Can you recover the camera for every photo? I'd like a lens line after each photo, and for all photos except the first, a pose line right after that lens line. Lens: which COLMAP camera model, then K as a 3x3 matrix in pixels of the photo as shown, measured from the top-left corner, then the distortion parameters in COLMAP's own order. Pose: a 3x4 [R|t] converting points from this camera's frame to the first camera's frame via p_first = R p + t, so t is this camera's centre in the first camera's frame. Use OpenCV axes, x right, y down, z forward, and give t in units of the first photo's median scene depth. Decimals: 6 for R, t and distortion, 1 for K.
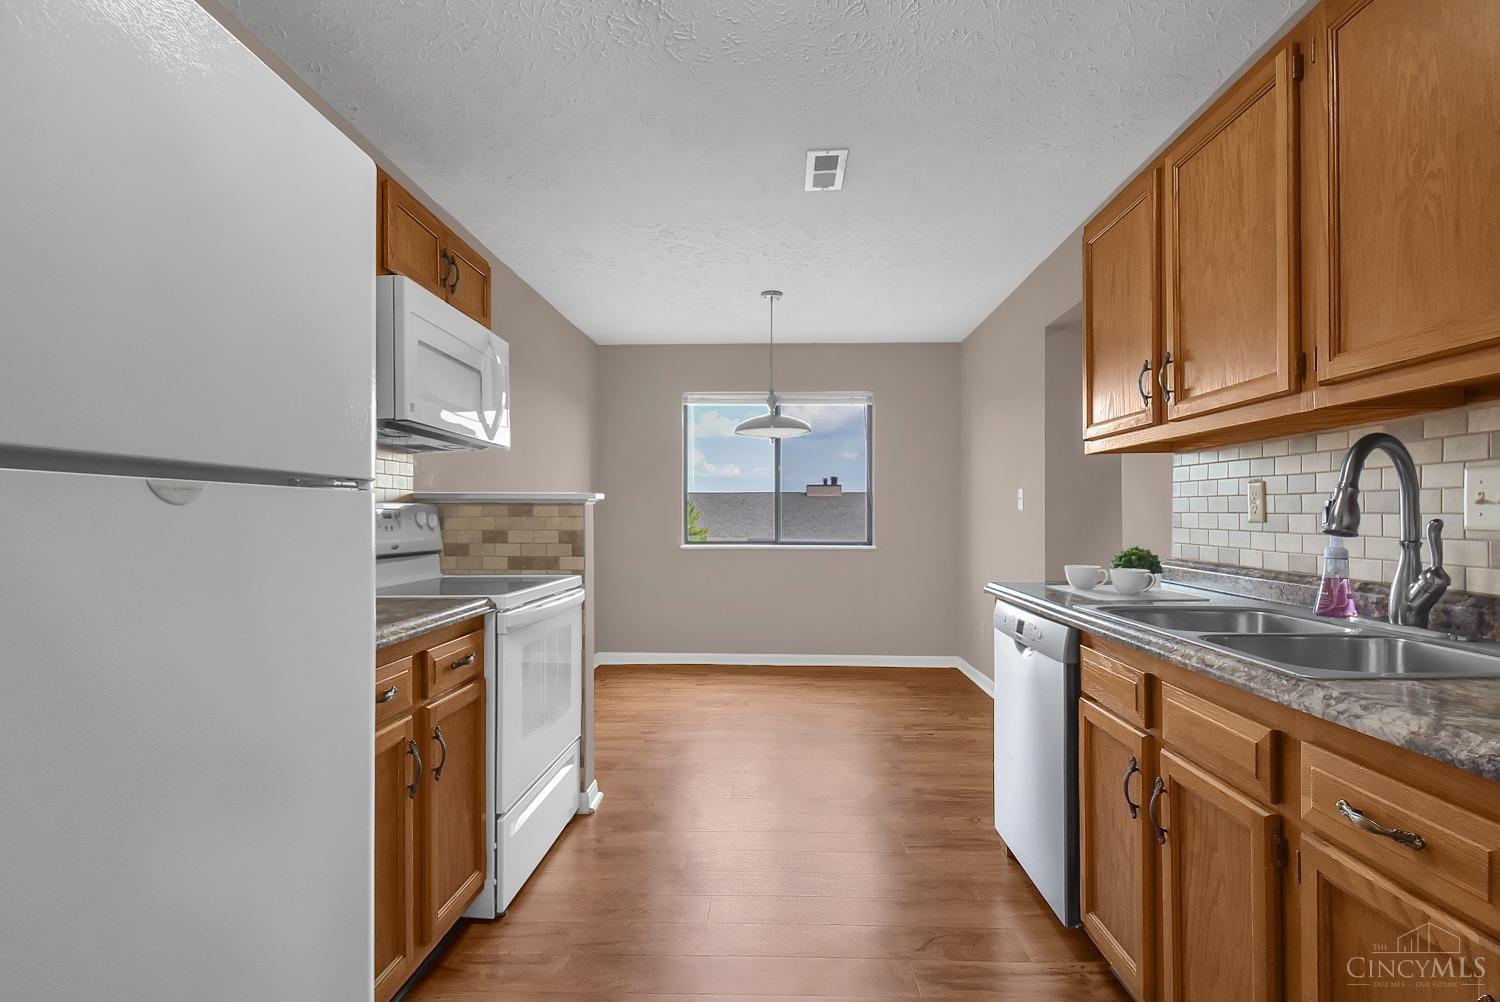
lens RADIAL K [[701.0, 0, 750.0], [0, 701.0, 501.0], [0, 0, 1]] dist [-0.001440, -0.000503]
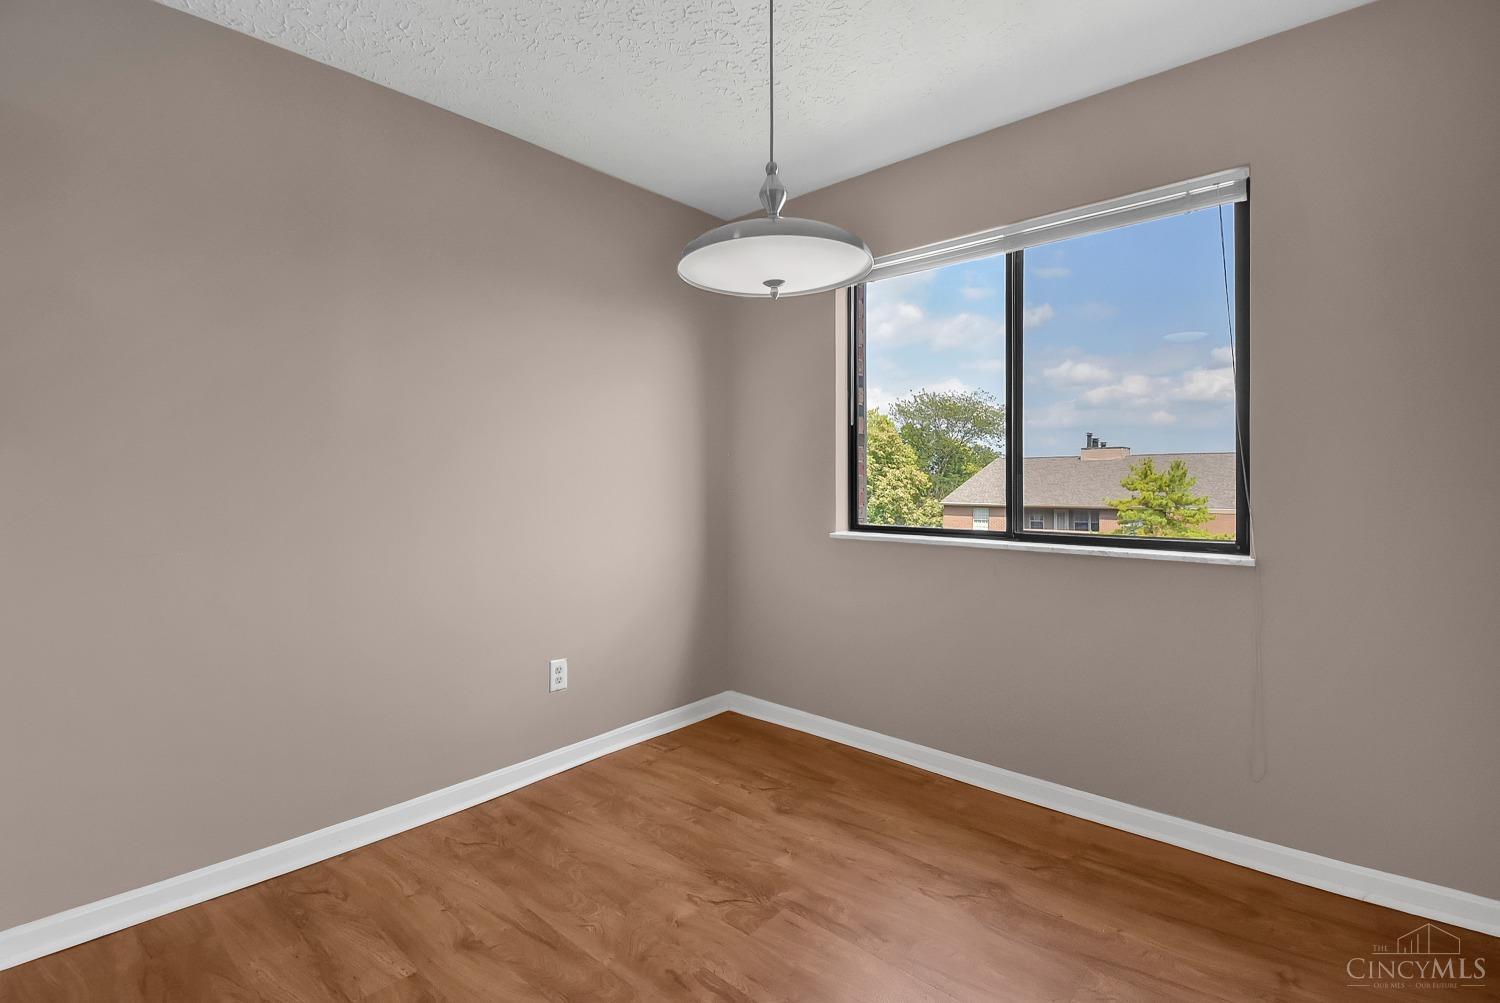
lens RADIAL K [[701.0, 0, 750.0], [0, 701.0, 501.5], [0, 0, 1]] dist [-0.001440, -0.000503]
pose [[0.806239, 0.021866, -0.591186, 0.183710], [0.007641, 0.998848, 0.047366, 0.010902], [0.591540, -0.042706, 0.805144, 0.506864]]
